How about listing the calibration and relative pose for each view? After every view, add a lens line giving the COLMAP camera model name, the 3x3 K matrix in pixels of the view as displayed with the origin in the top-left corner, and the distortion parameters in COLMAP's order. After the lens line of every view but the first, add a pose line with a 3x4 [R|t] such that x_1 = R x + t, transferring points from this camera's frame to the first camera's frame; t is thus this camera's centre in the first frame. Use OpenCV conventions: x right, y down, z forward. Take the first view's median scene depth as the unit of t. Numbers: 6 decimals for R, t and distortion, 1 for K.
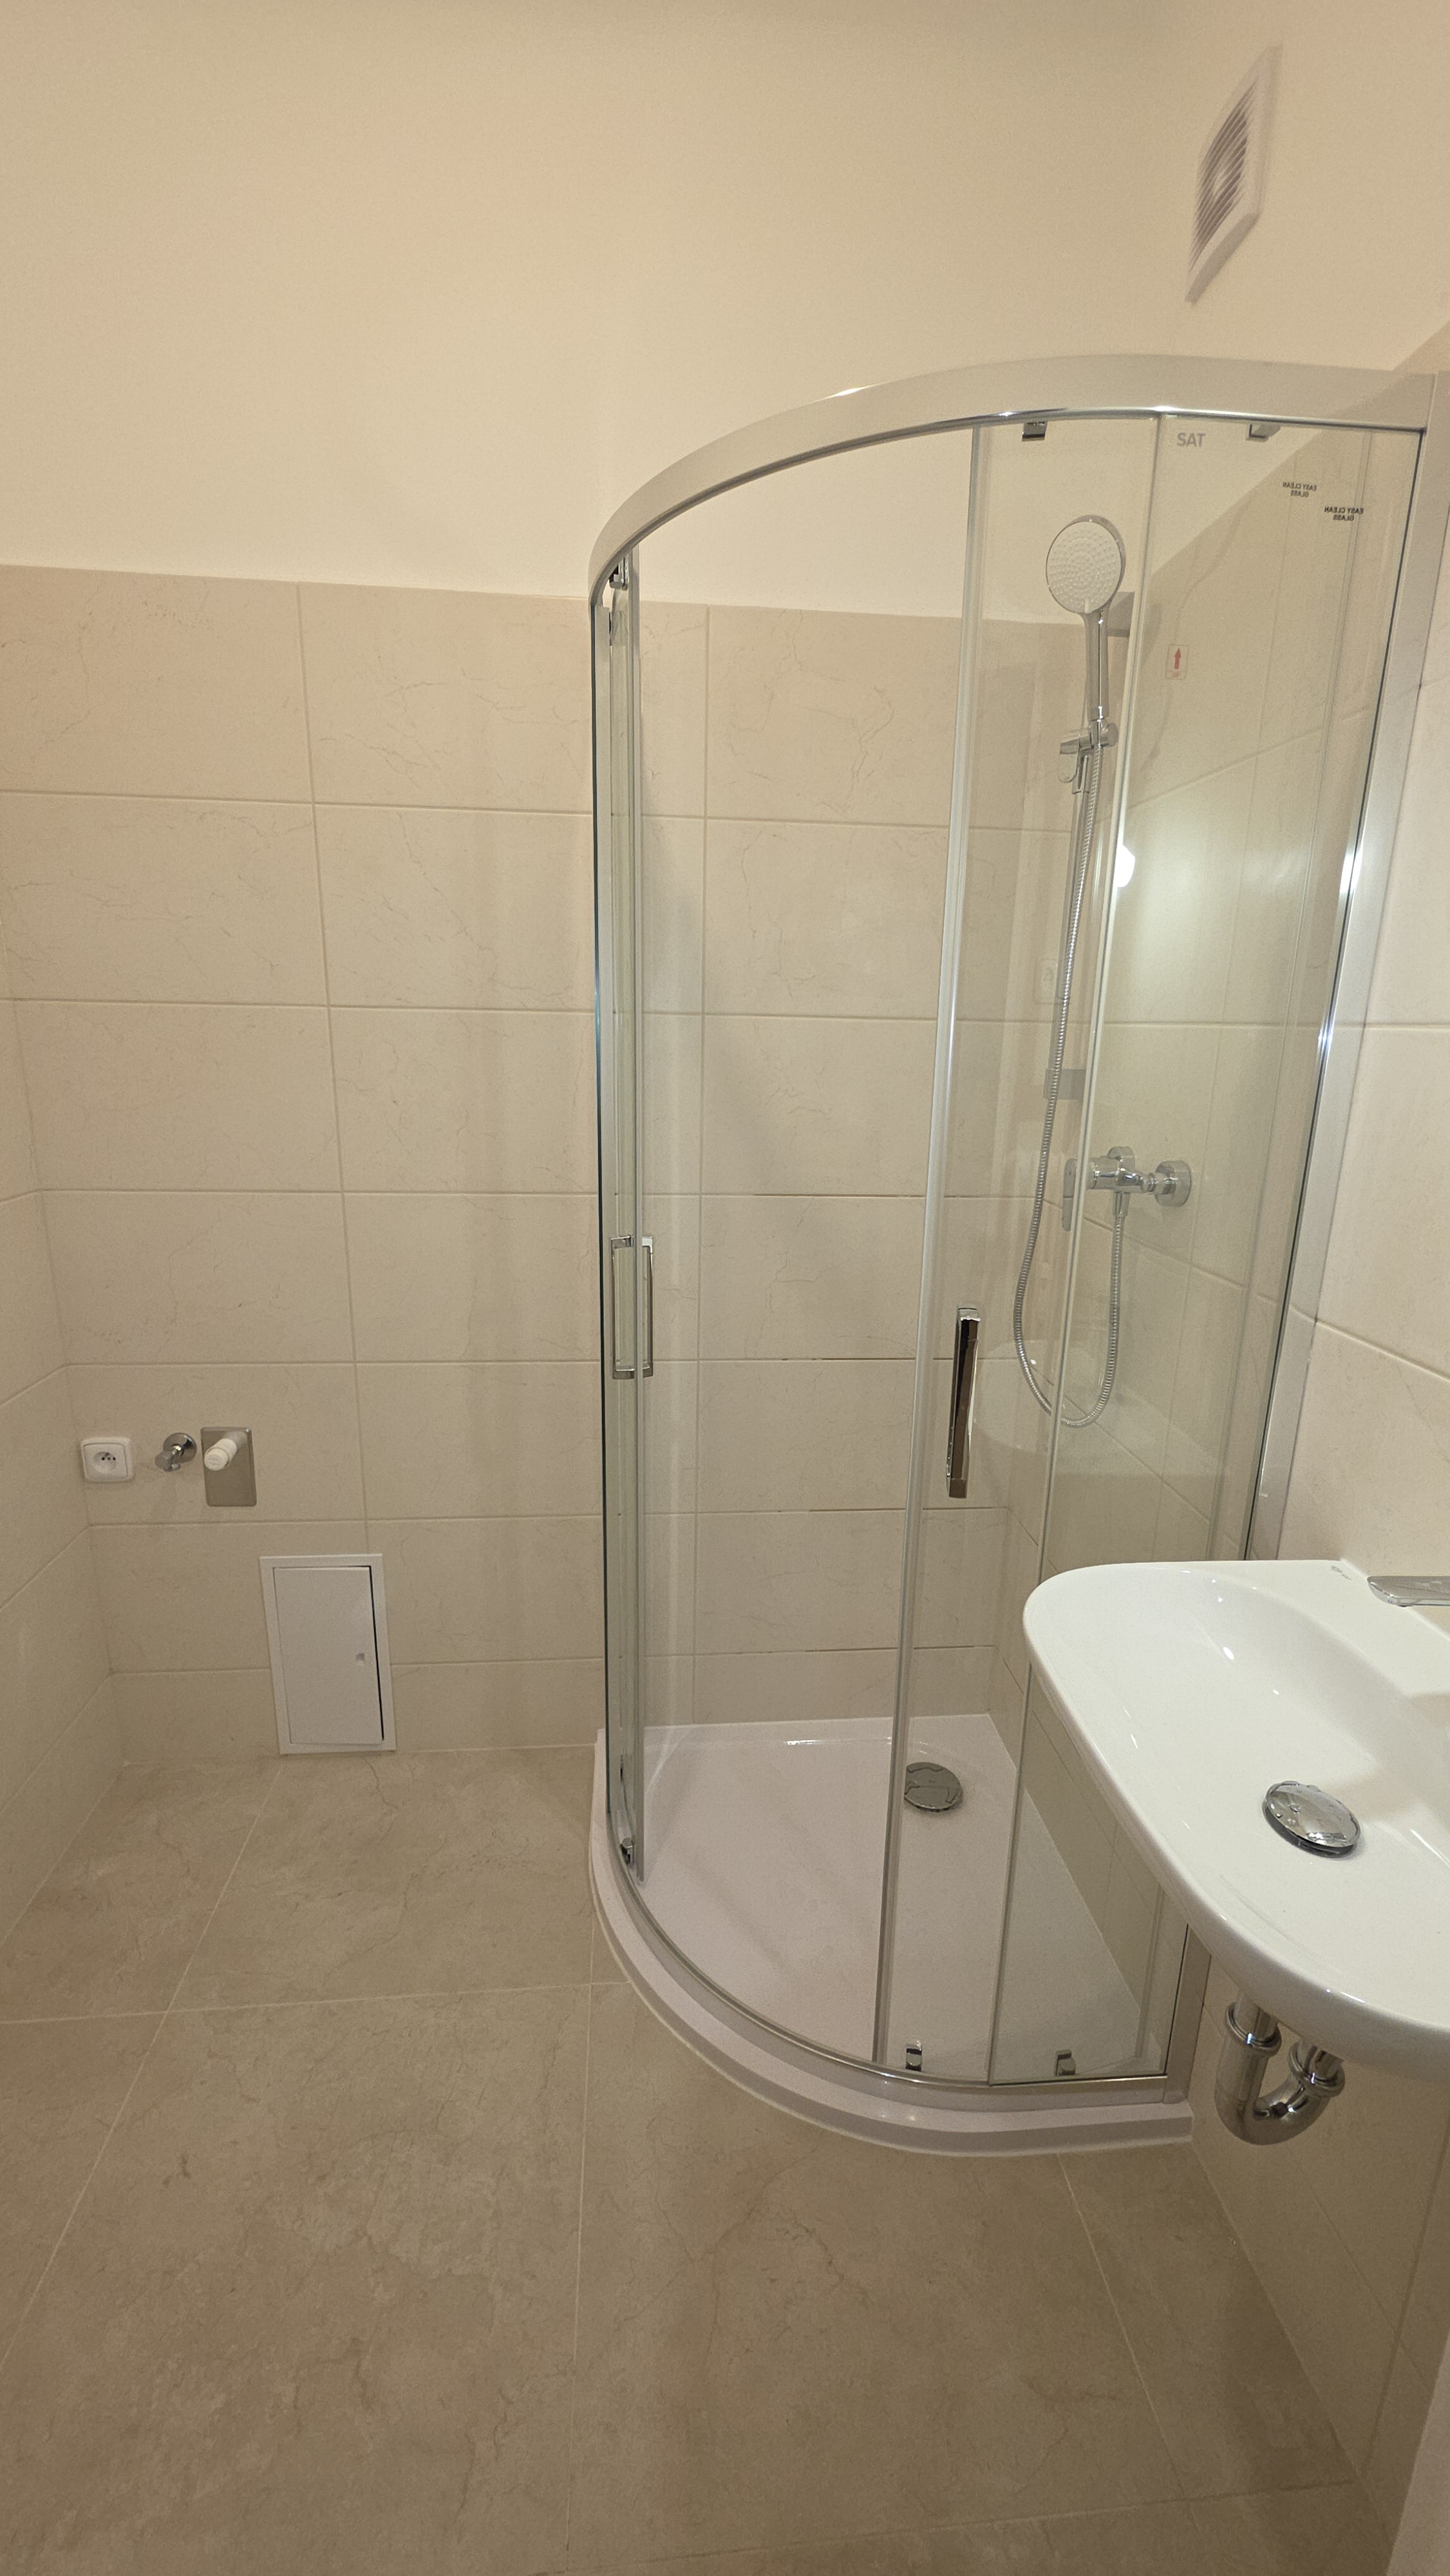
lens RADIAL K [[1028.2, 0, 730.6], [0, 1028.2, 1282.9], [0, 0, 1]] dist [-0.000334, 0.000075]
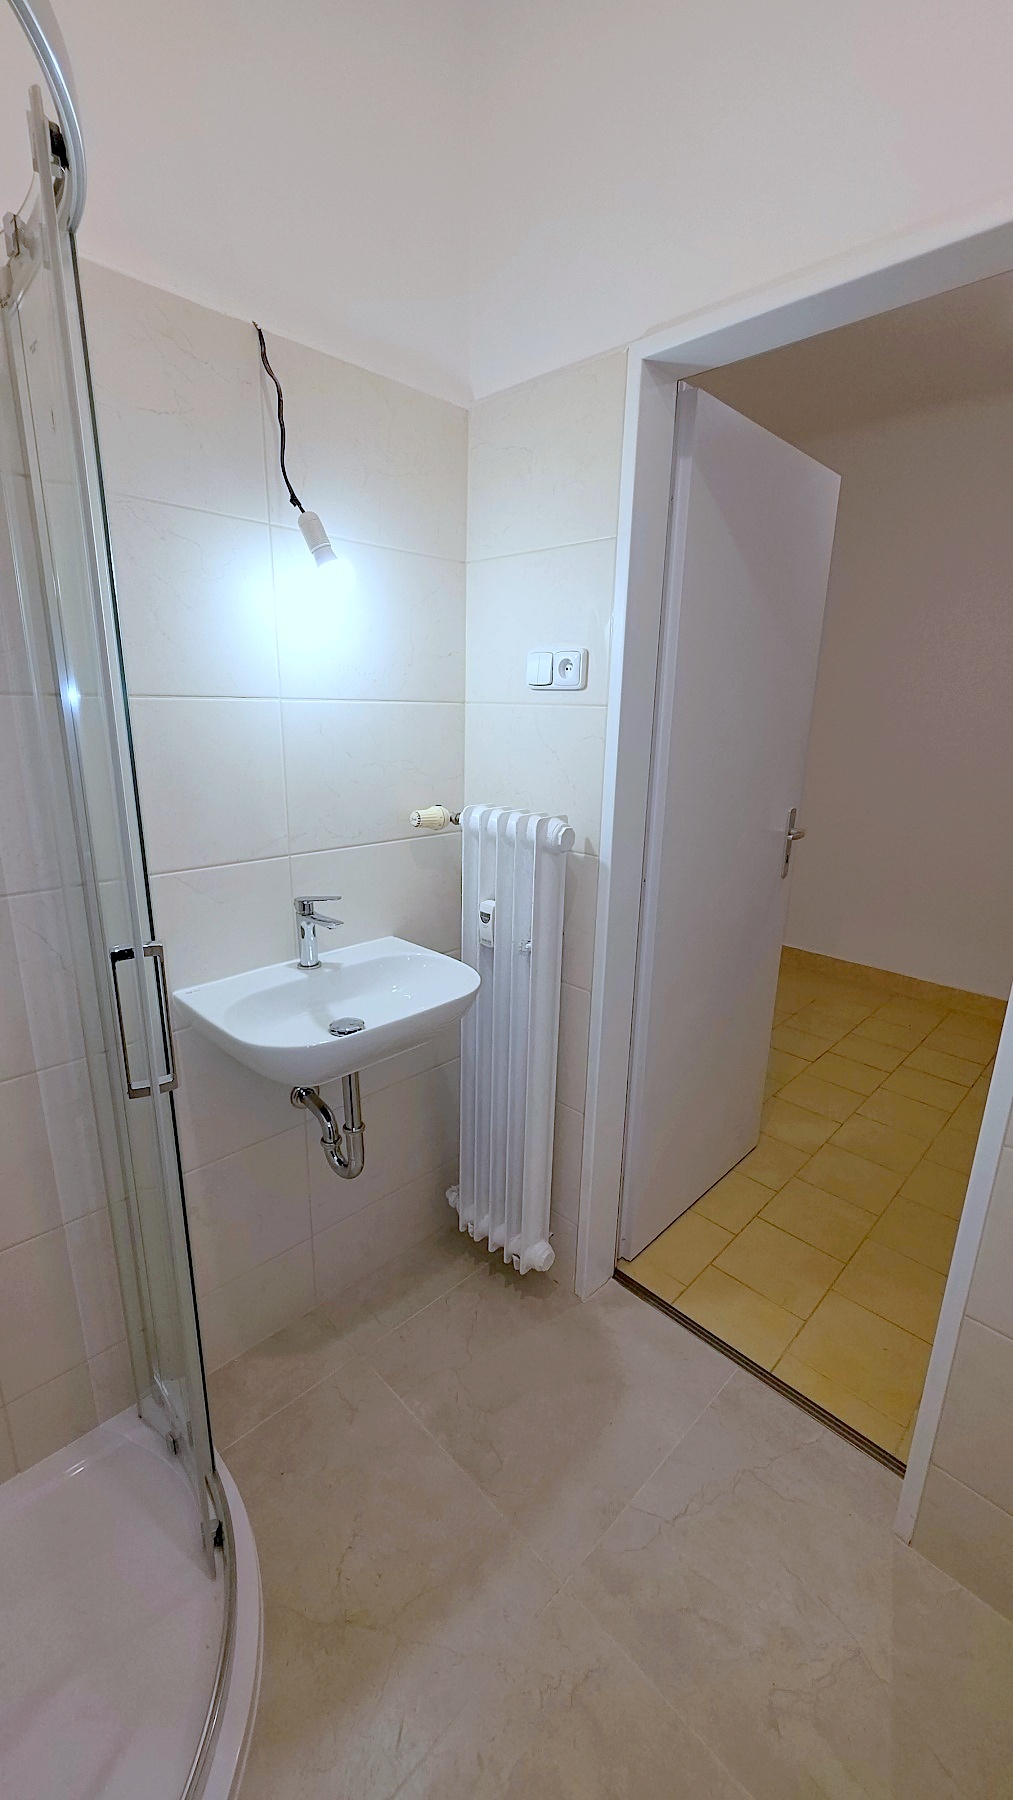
lens RADIAL K [[718.5, 0, 507.1], [0, 718.5, 898.9], [0, 0, 1]] dist [-0.000334, 0.000075]
pose [[-0.631085, -0.233420, 0.739761, -0.479548], [0.163538, 0.892183, 0.421028, -0.223979], [-0.758279, 0.386684, -0.524870, 0.819656]]
